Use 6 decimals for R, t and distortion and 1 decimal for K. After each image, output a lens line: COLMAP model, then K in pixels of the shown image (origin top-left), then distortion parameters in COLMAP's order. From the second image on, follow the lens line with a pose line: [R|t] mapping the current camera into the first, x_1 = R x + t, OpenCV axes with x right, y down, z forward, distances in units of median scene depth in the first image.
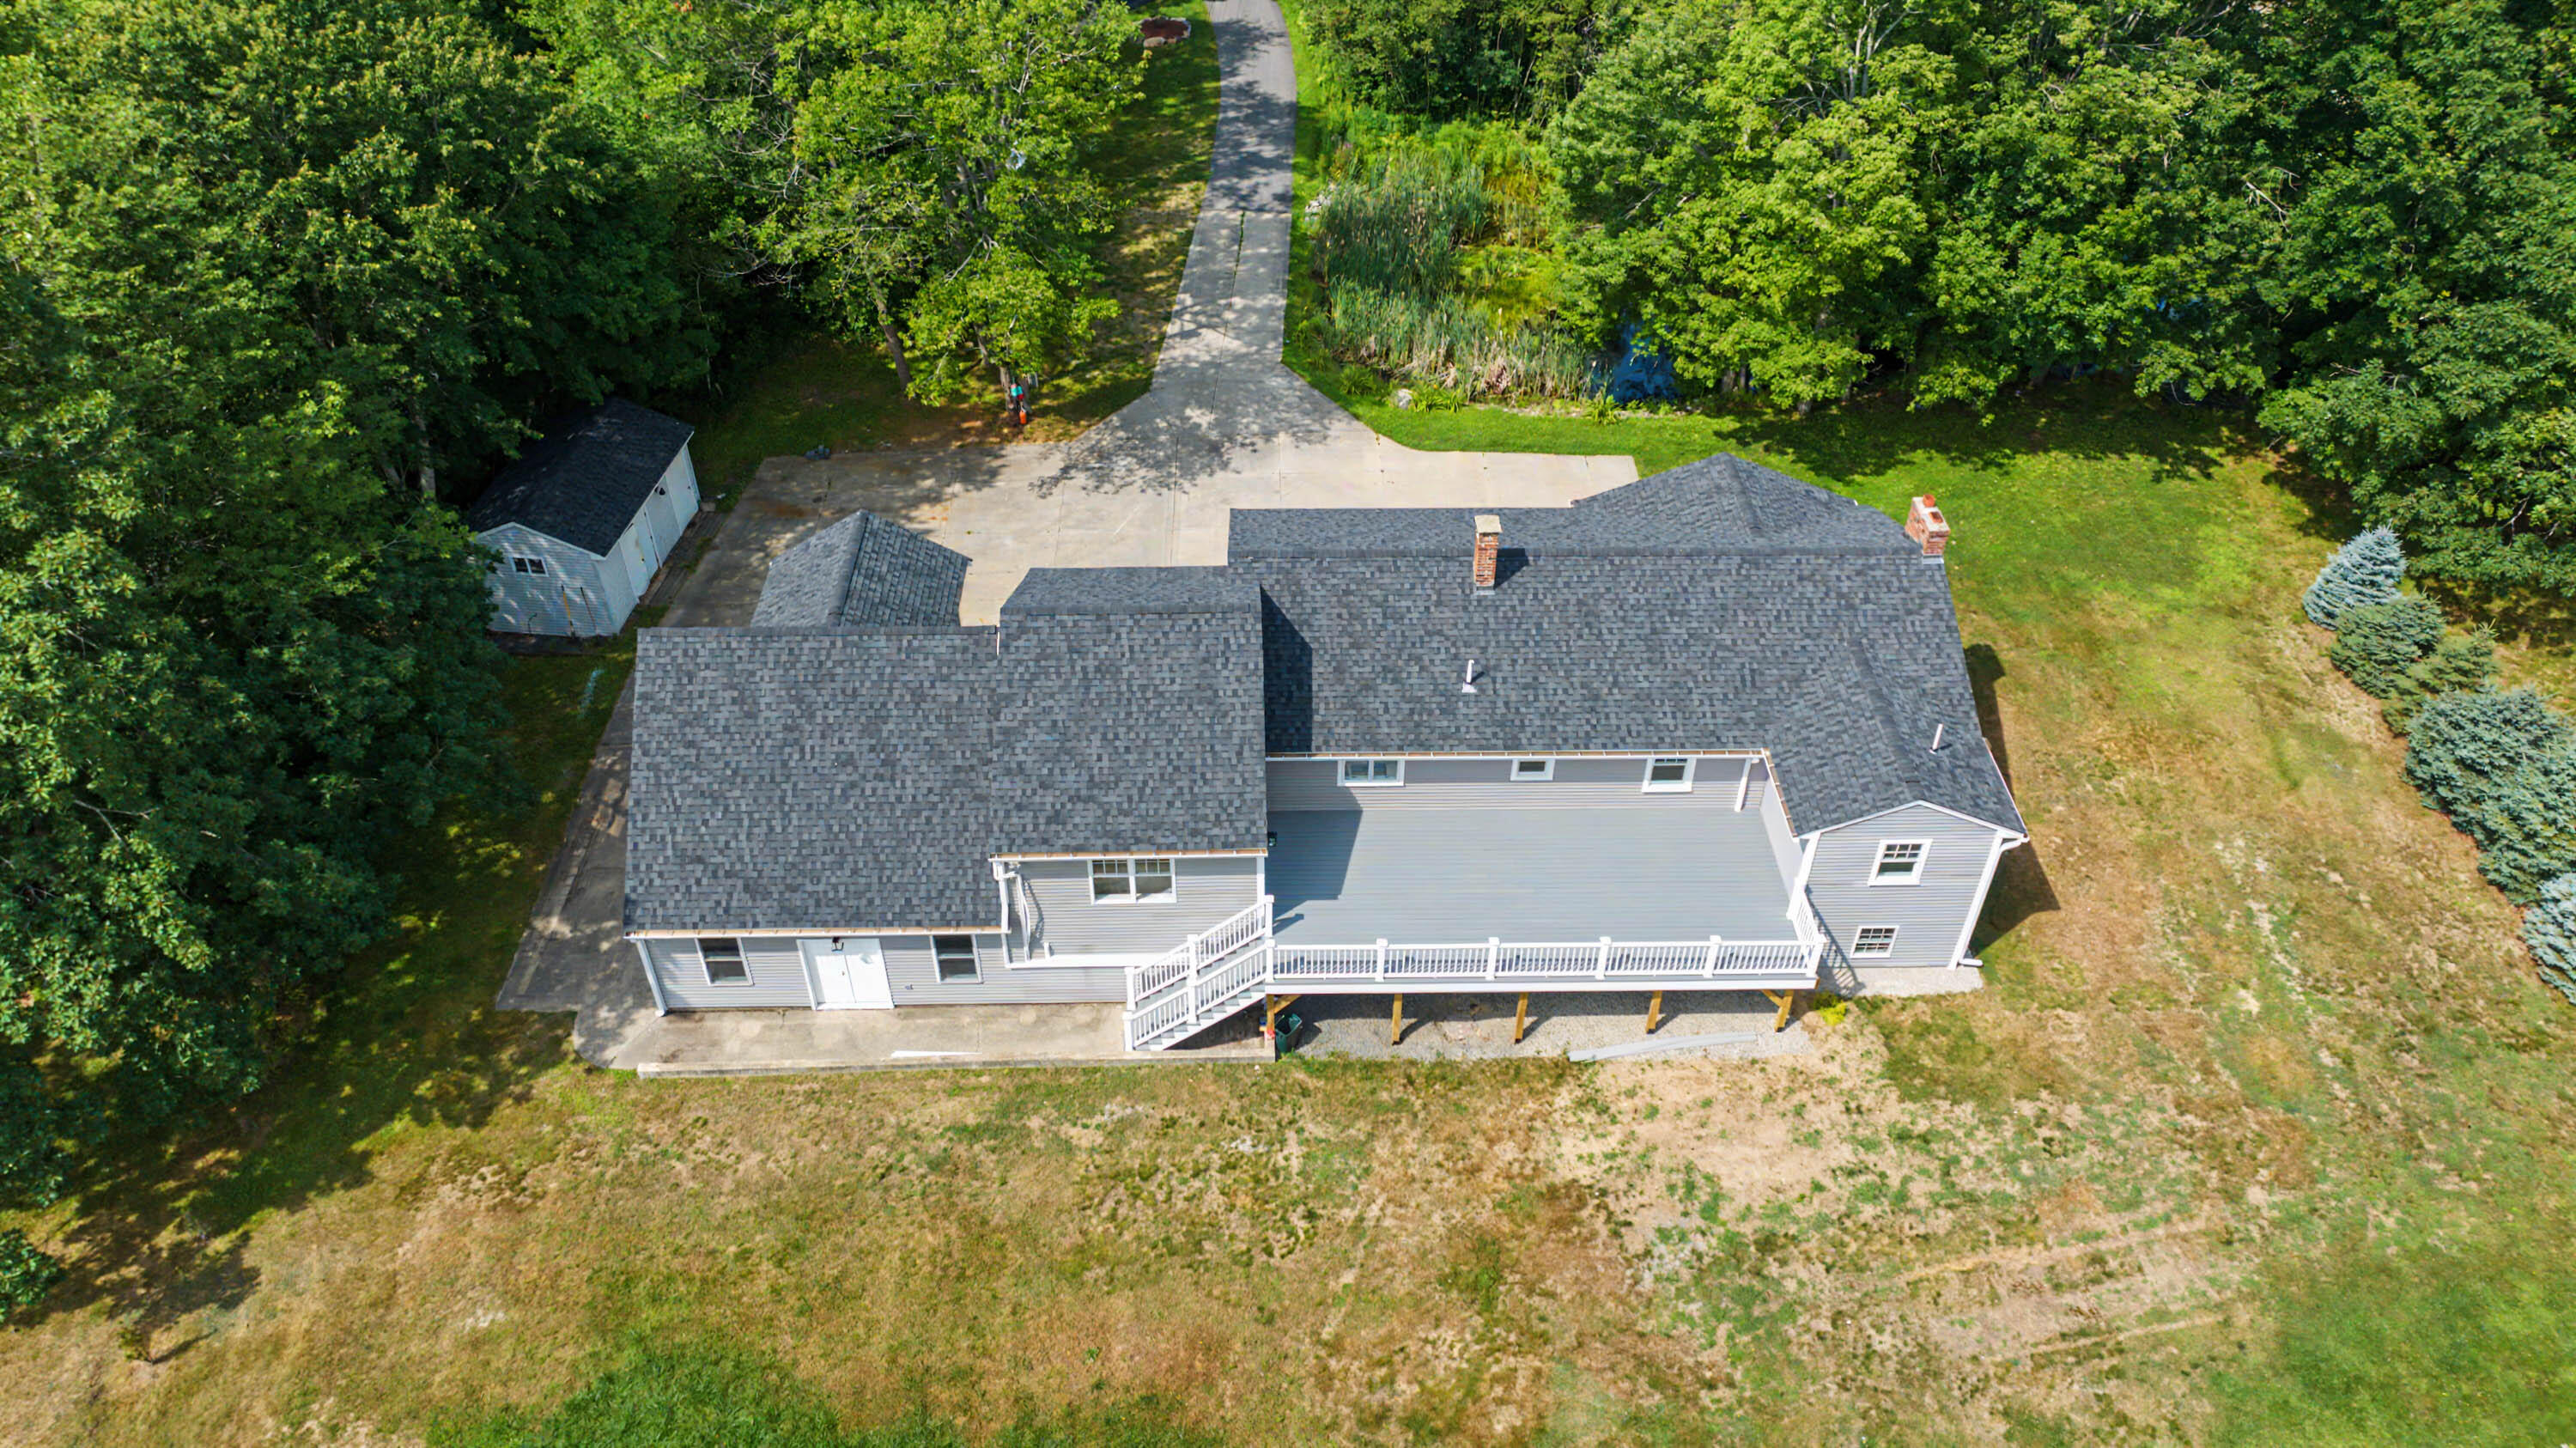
lens RADIAL K [[1826.1, 0, 1288.0], [0, 1826.1, 724.0], [0, 0, 1]] dist [-0.004871, -0.003893]
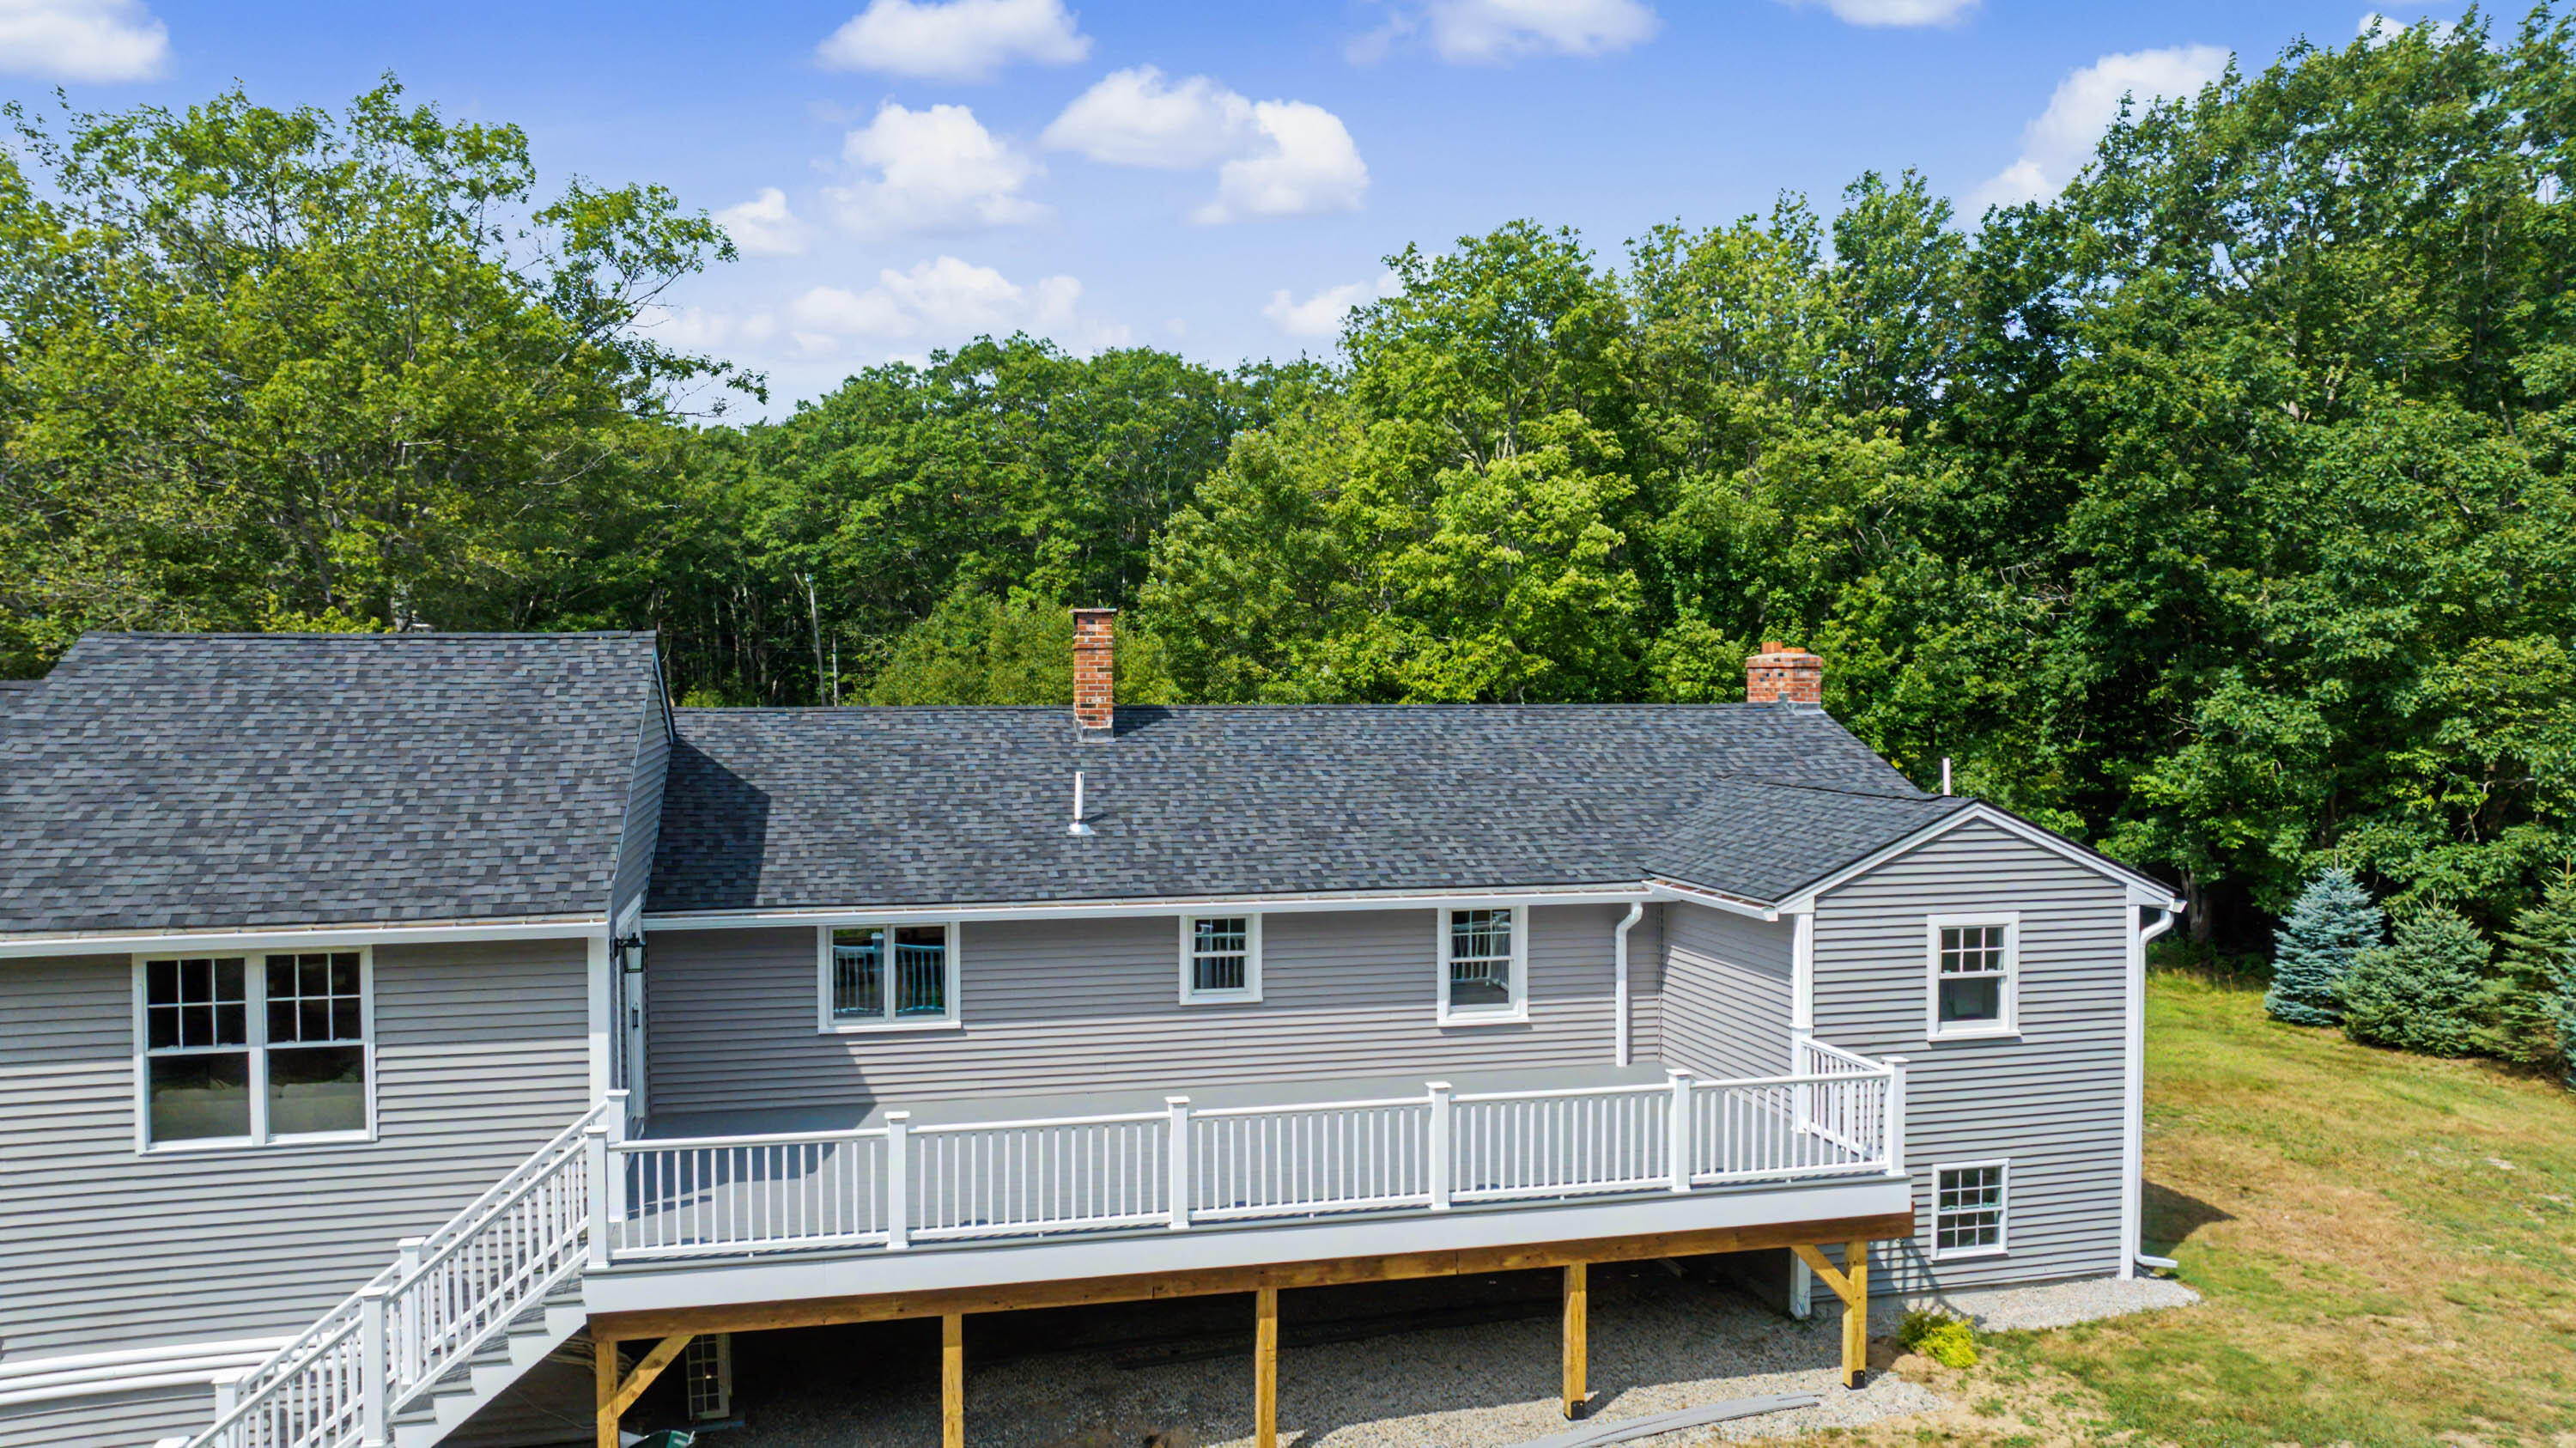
lens RADIAL K [[1826.1, 0, 1288.0], [0, 1826.1, 724.0], [0, 0, 1]] dist [-0.004871, -0.003893]
pose [[0.975792, -0.008716, 0.218528, 0.046594], [0.143769, 0.778531, -0.610917, 0.299992], [-0.164806, 0.627545, 0.760938, 0.615598]]
